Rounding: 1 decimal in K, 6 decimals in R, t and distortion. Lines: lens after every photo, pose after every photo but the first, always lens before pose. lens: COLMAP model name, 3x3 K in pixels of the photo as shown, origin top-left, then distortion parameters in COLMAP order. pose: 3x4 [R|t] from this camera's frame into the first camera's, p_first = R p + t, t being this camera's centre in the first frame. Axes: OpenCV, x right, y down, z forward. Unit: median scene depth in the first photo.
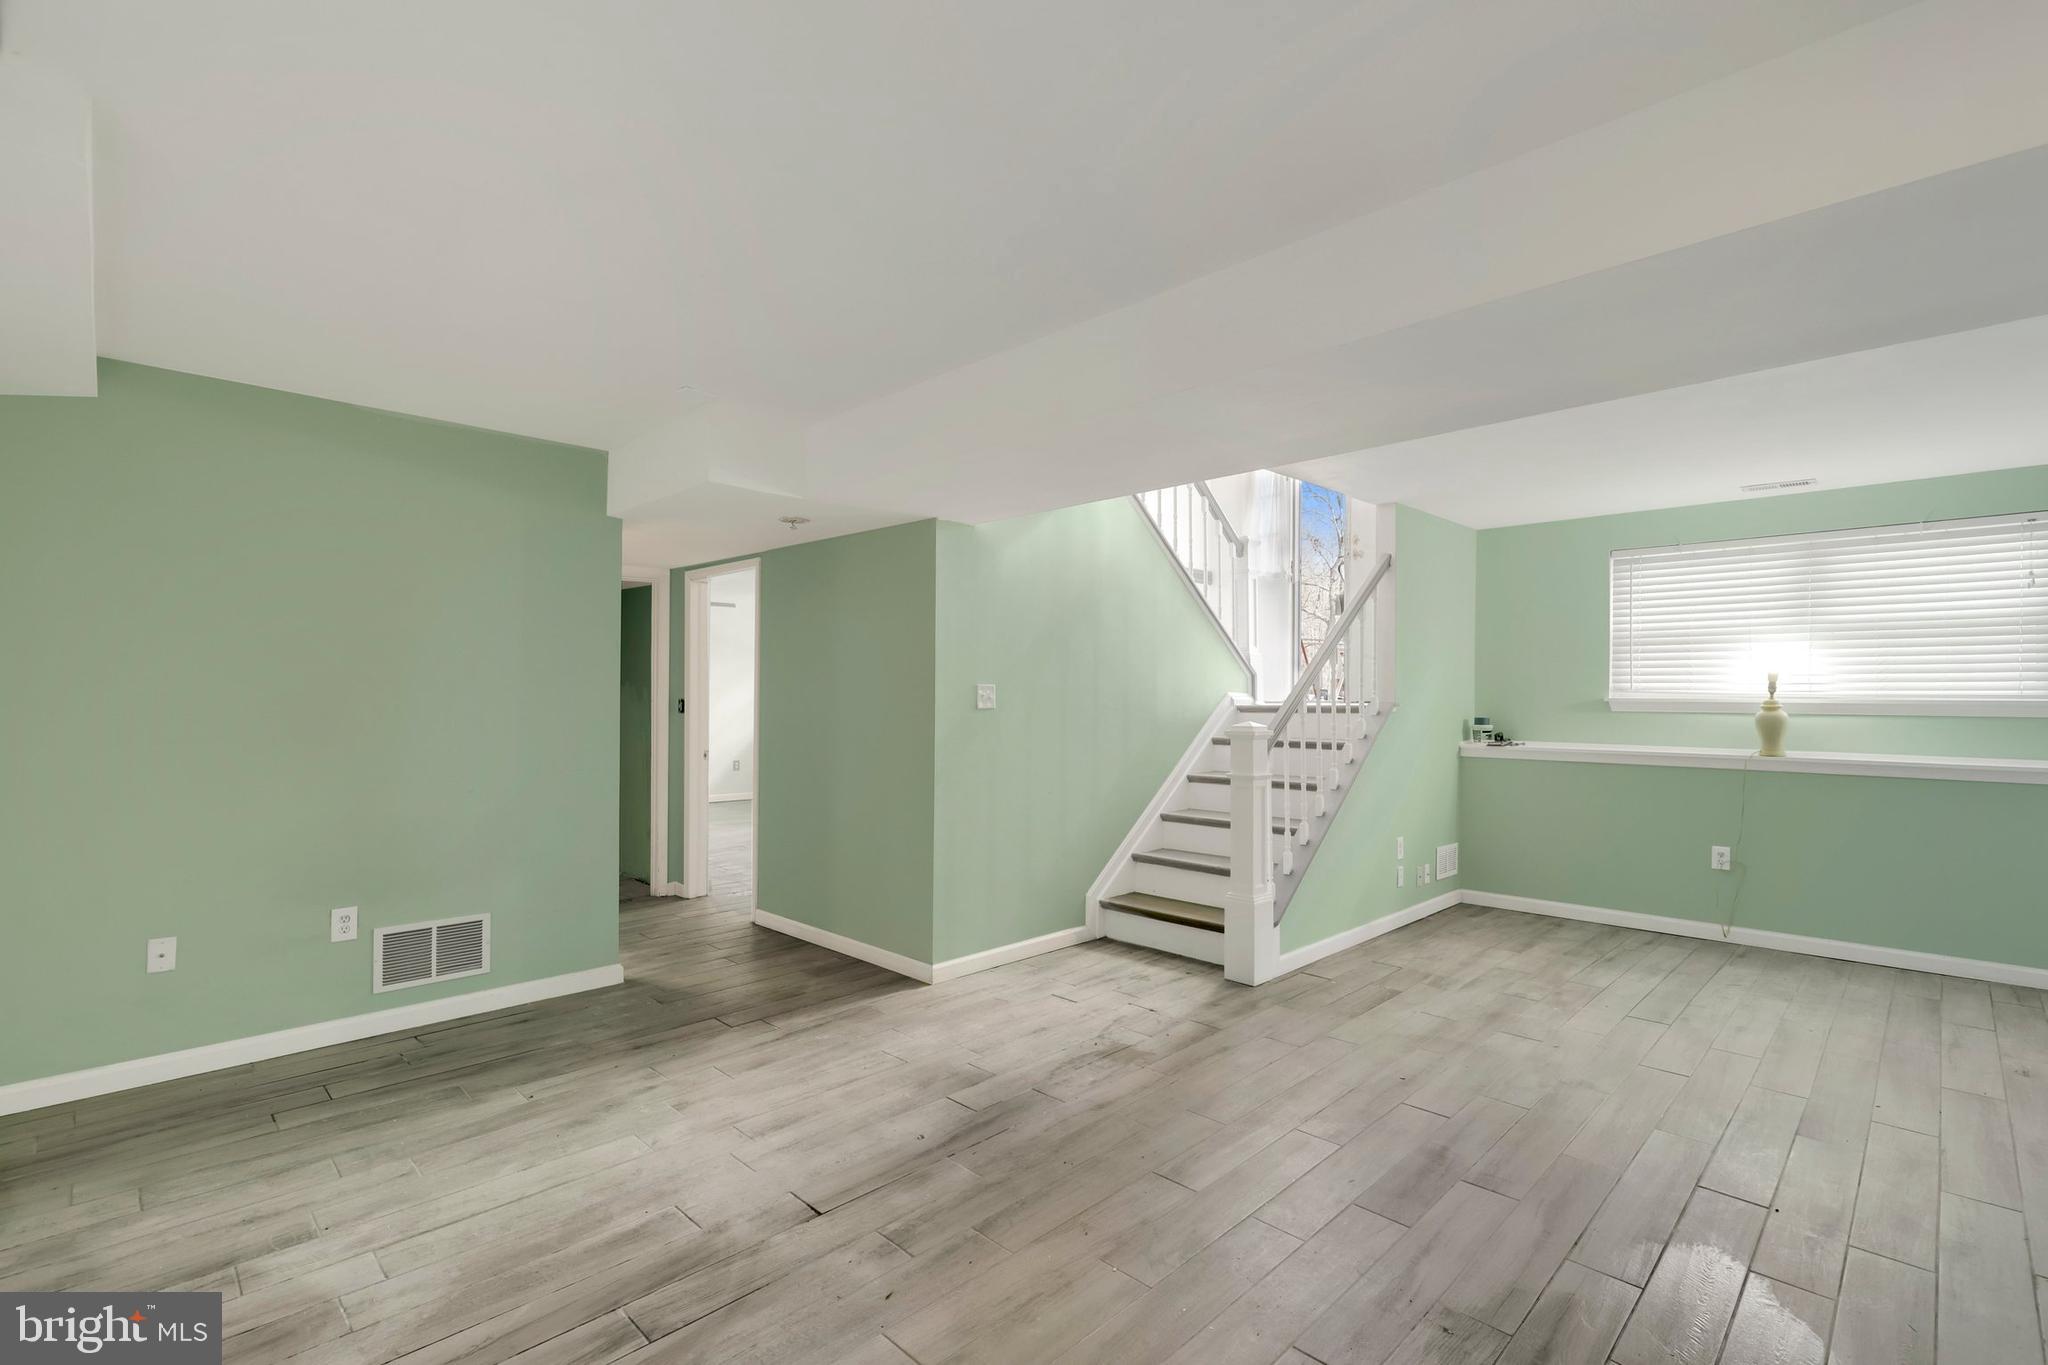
lens RADIAL K [[942.1, 0, 1032.3], [0, 942.1, 682.9], [0, 0, 1]] dist [-0.002569, -0.000379]
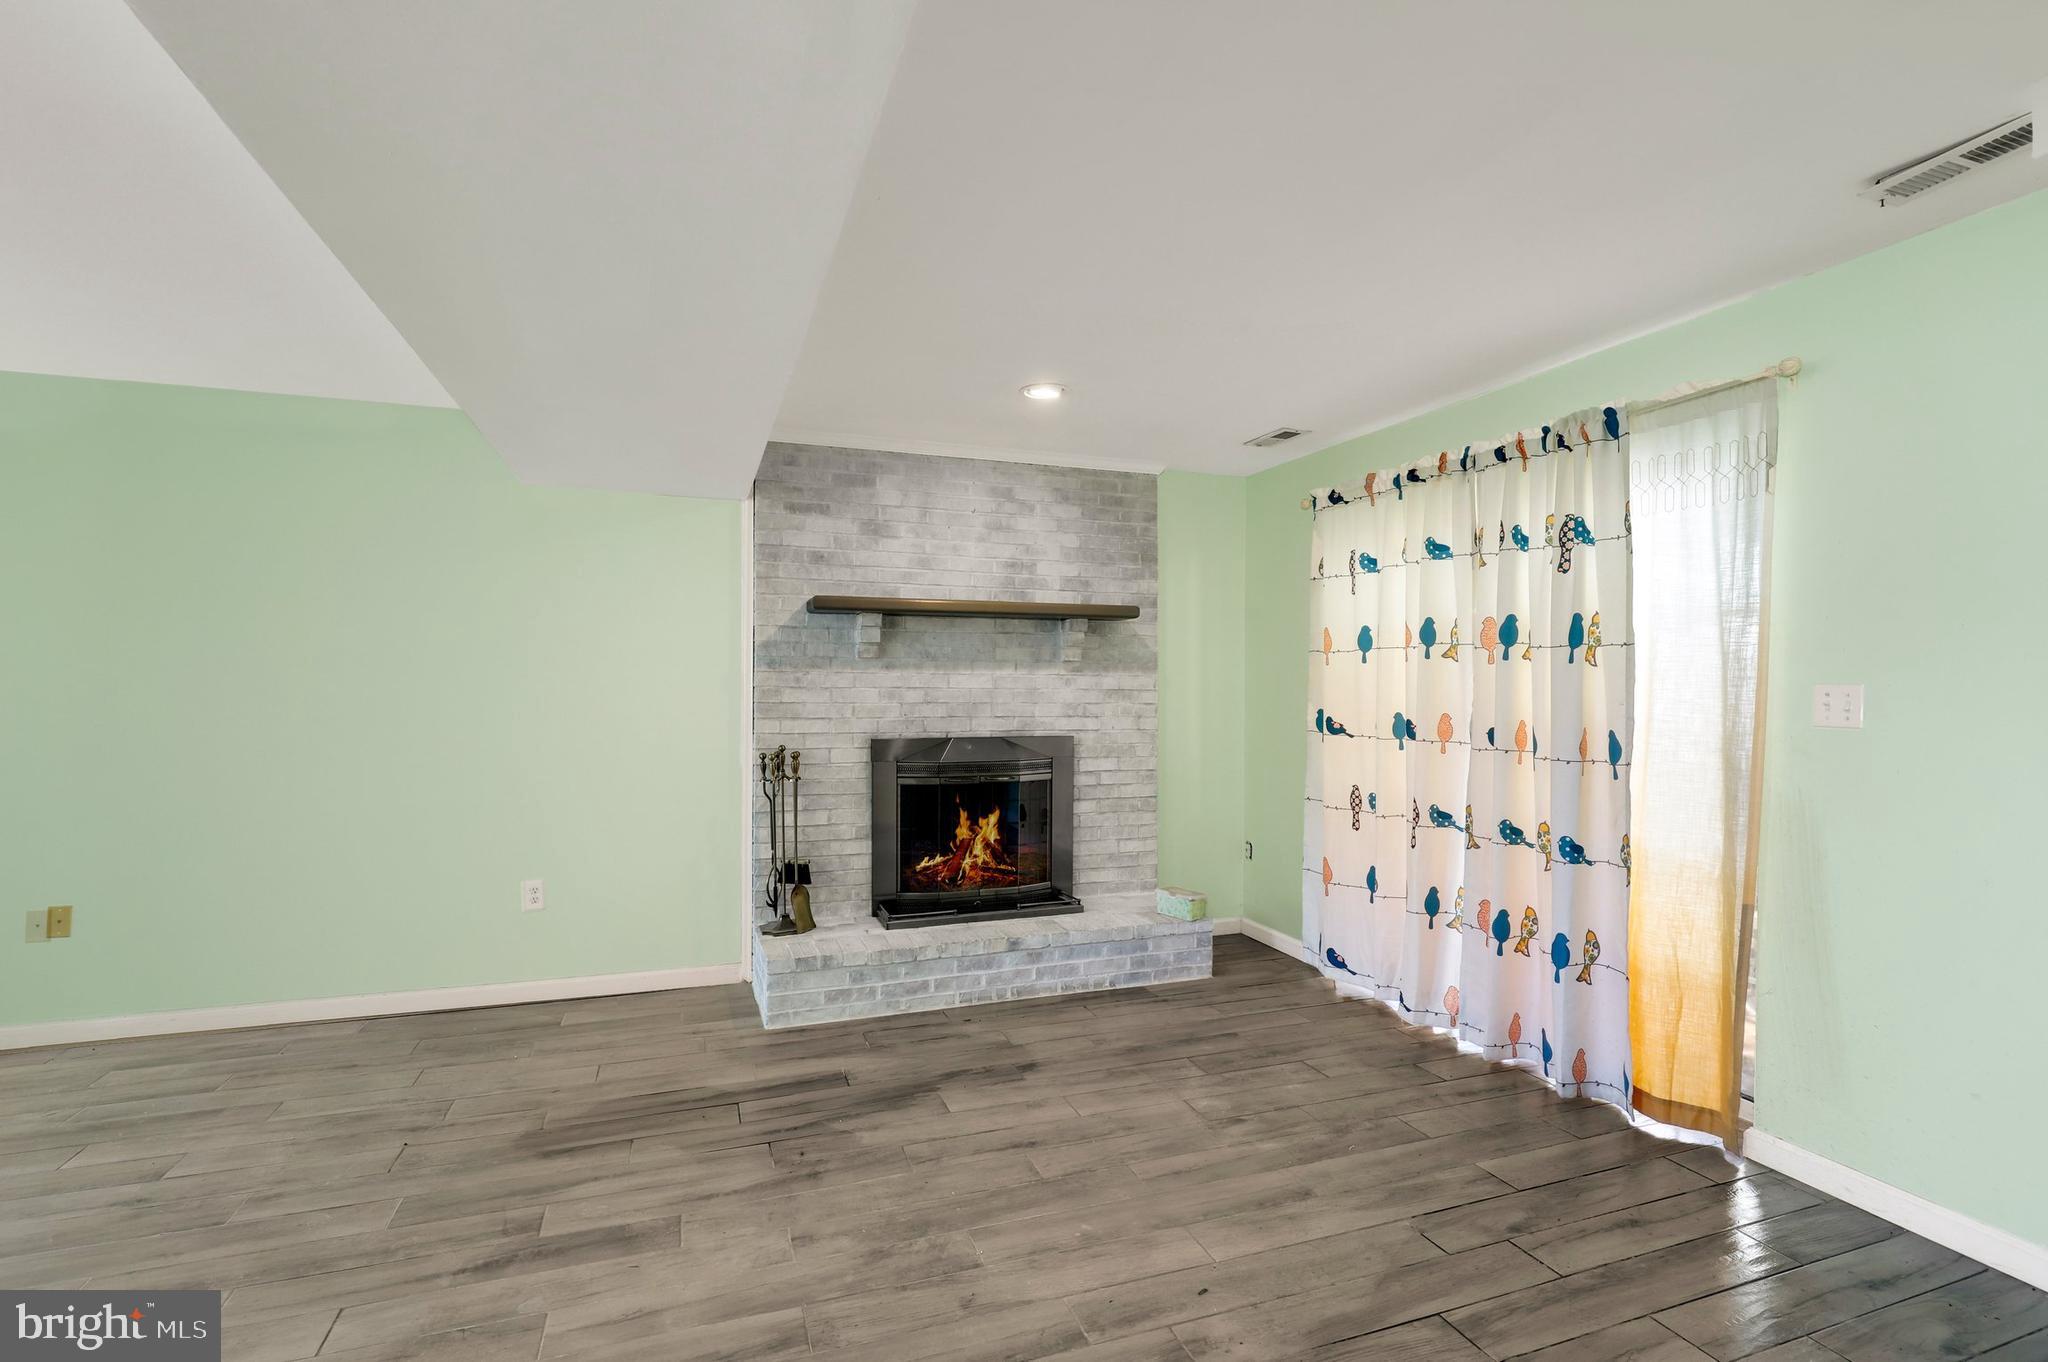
lens RADIAL K [[942.1, 0, 1017.0], [0, 942.1, 692.8], [0, 0, 1]] dist [-0.002569, -0.000379]
pose [[-0.898079, -0.006815, 0.439781, -0.257791], [-0.007707, 0.999970, -0.000243, 0.013500], [-0.439766, -0.003608, -0.898105, 1.253352]]
